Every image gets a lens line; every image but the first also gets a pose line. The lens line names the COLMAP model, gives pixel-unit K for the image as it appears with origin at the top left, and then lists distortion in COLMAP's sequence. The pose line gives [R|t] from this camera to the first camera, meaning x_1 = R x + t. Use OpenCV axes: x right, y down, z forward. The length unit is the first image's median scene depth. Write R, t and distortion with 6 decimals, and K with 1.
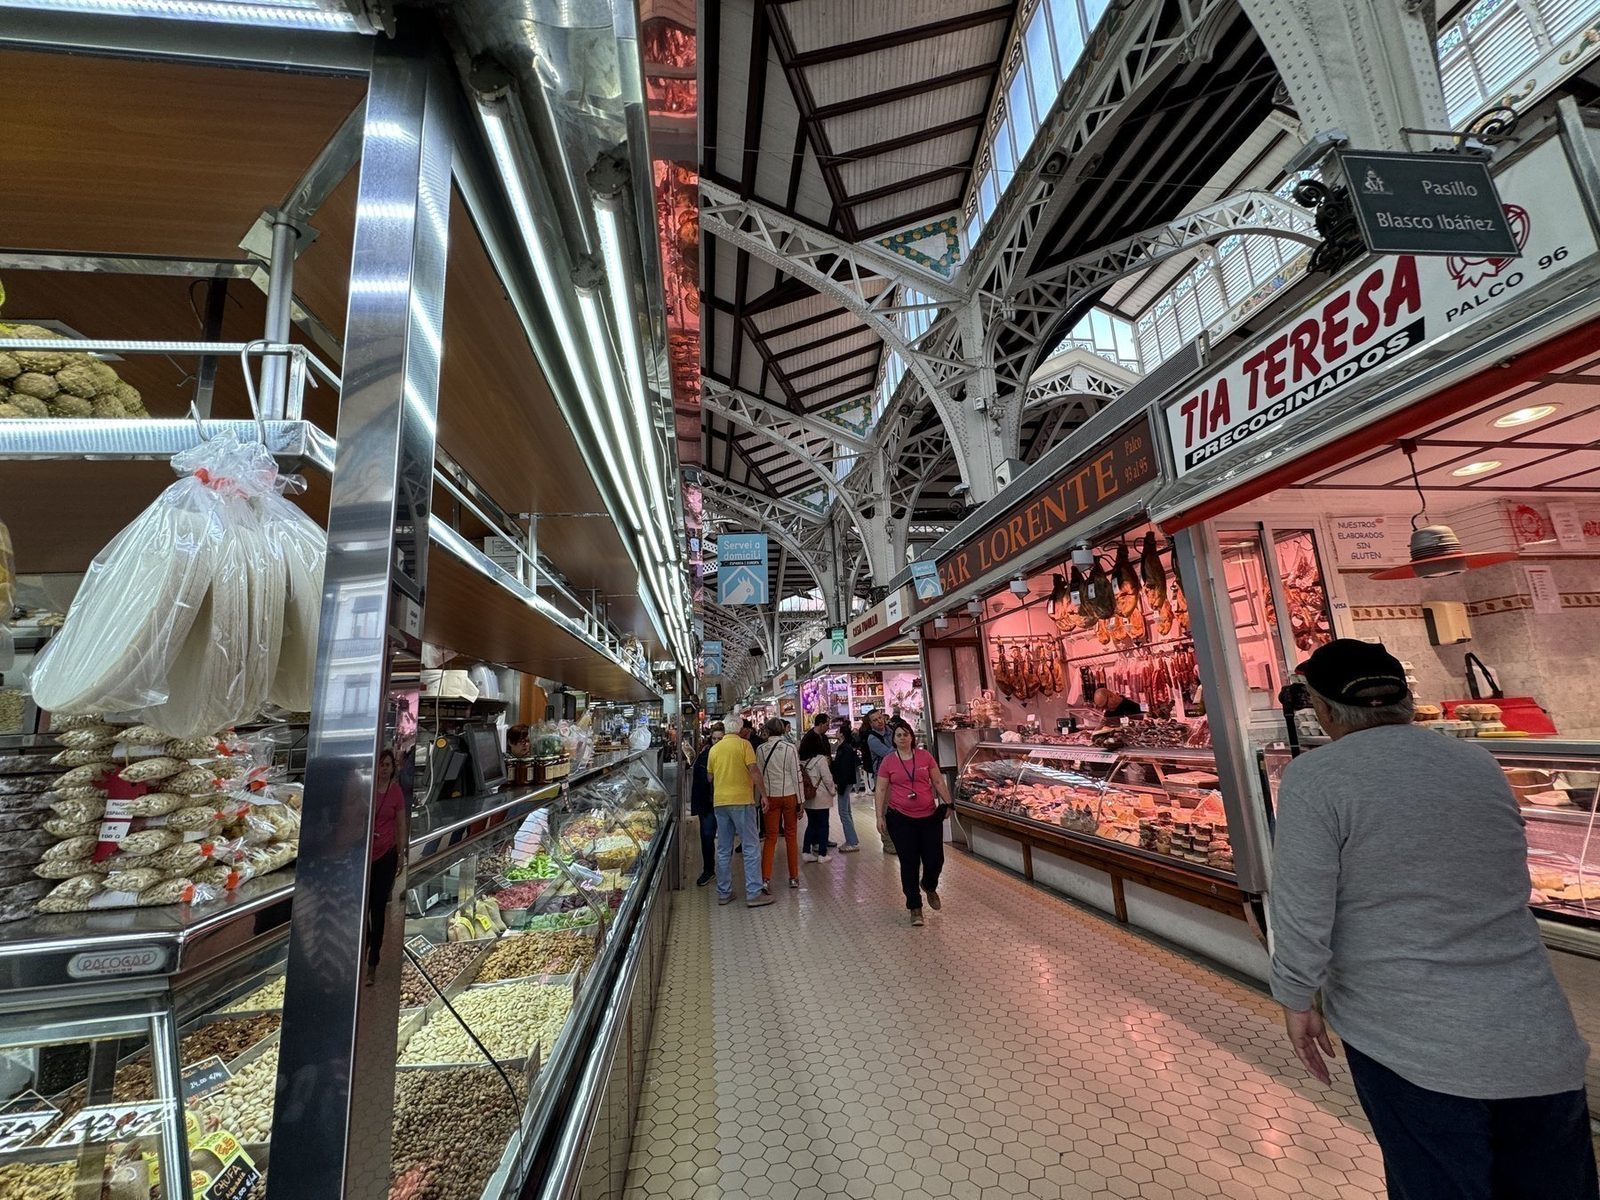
lens RADIAL K [[635.5, 0, 800.0], [0, 635.5, 600.0], [0, 0, 1]] dist [0.000168, -0.000032]
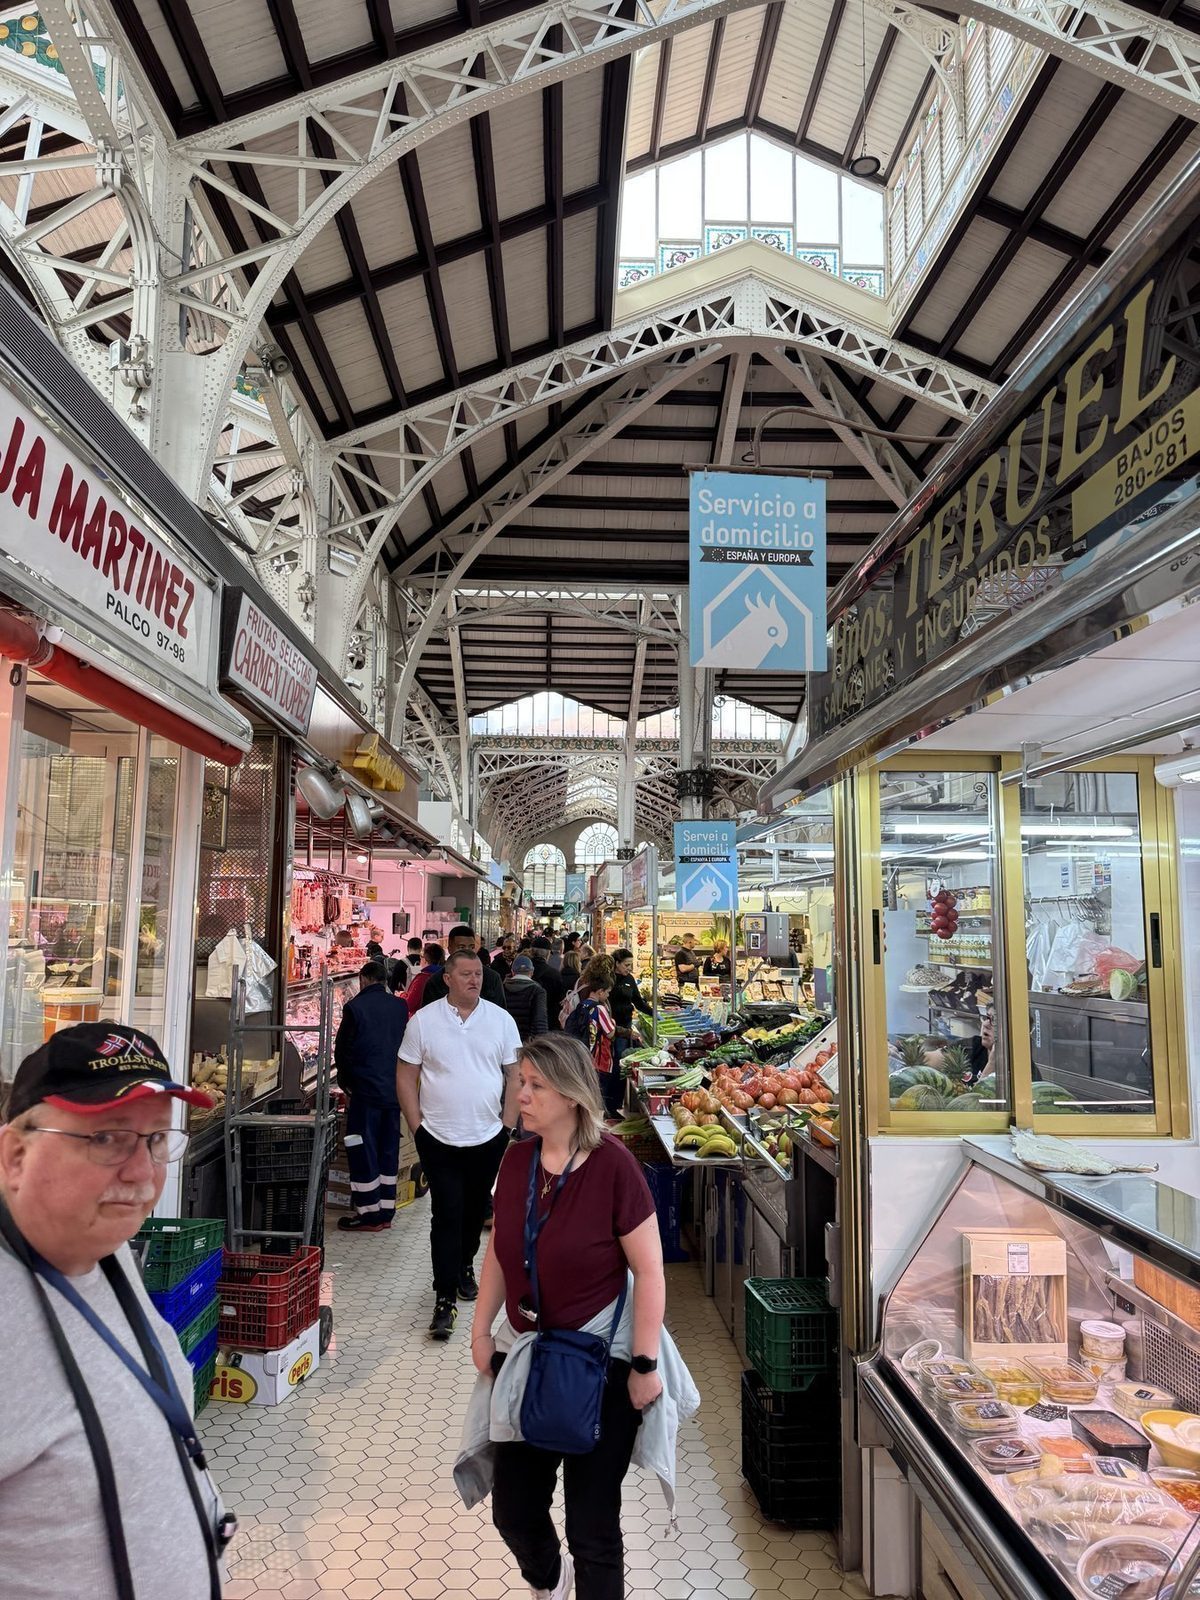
lens RADIAL K [[1165.1, 0, 600.0], [0, 1165.1, 800.0], [0, 0, 1]] dist [0.003633, -0.000932]
pose [[0.991682, 0.052847, -0.117366, 0.450142], [-0.044539, 0.996386, 0.072323, -0.020963], [0.120764, -0.066494, 0.990452, 0.050745]]
